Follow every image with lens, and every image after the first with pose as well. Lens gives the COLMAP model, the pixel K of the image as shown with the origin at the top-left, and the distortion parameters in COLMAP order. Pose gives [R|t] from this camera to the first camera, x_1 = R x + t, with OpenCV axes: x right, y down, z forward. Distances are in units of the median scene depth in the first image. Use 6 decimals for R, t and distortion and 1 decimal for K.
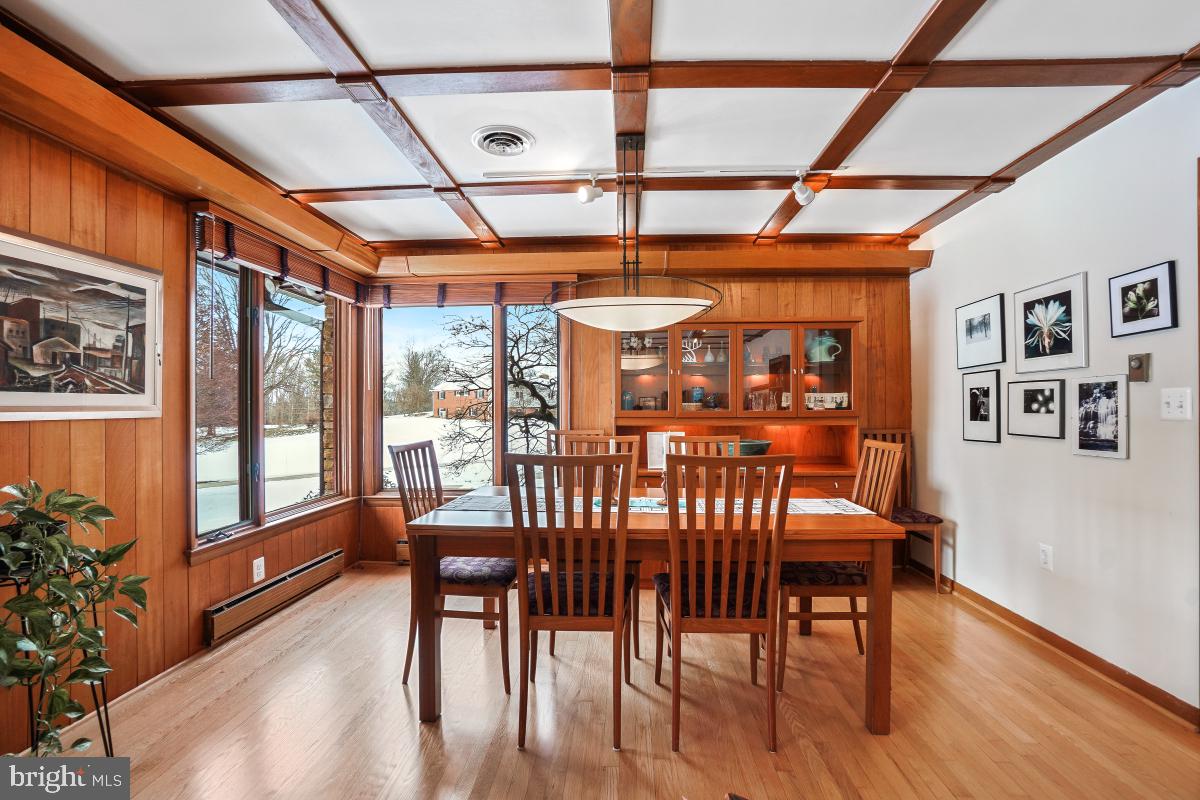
lens RADIAL K [[559.8, 0, 600.3], [0, 559.8, 406.5], [0, 0, 1]] dist [-0.003604, 0.000049]
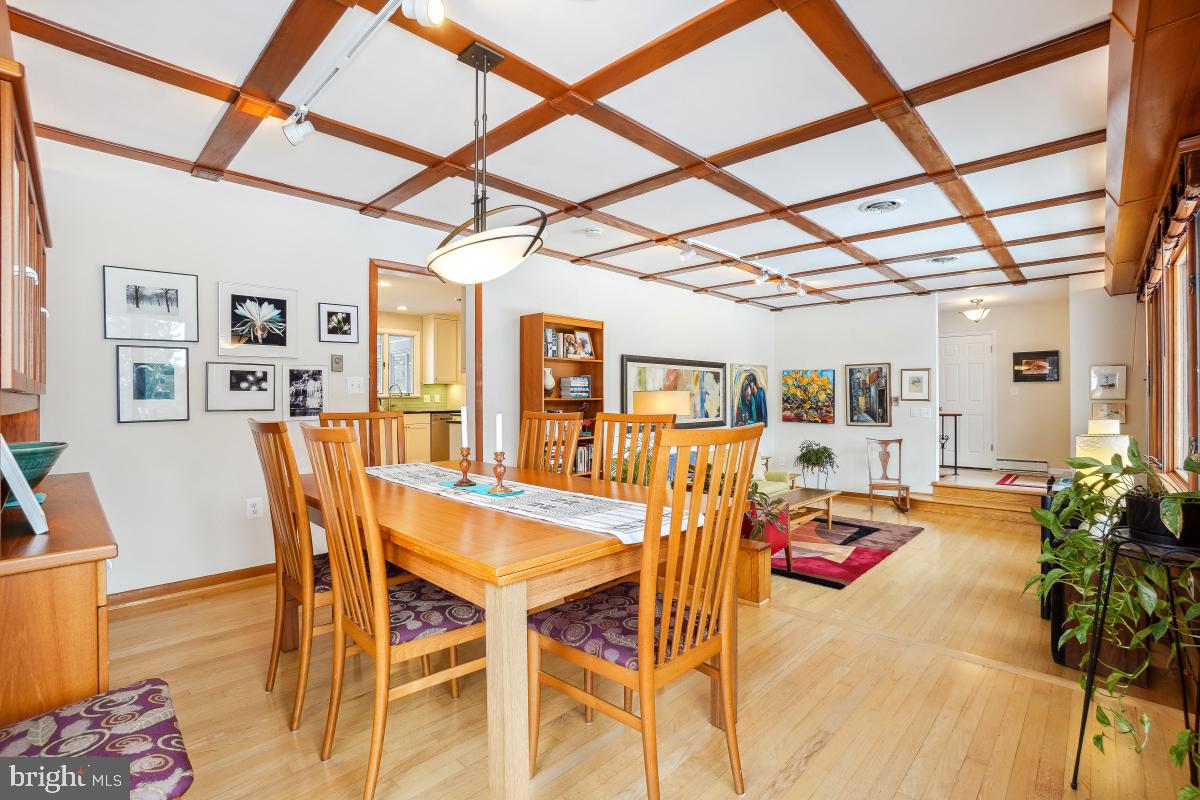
lens RADIAL K [[540.7, 0, 605.3], [0, 540.7, 395.0], [0, 0, 1]] dist [0.004906, -0.001831]
pose [[-0.754313, 0.003445, 0.656506, -0.606036], [0.000499, 0.999989, -0.004675, 0.029106], [-0.656515, -0.003199, -0.754306, 1.485938]]
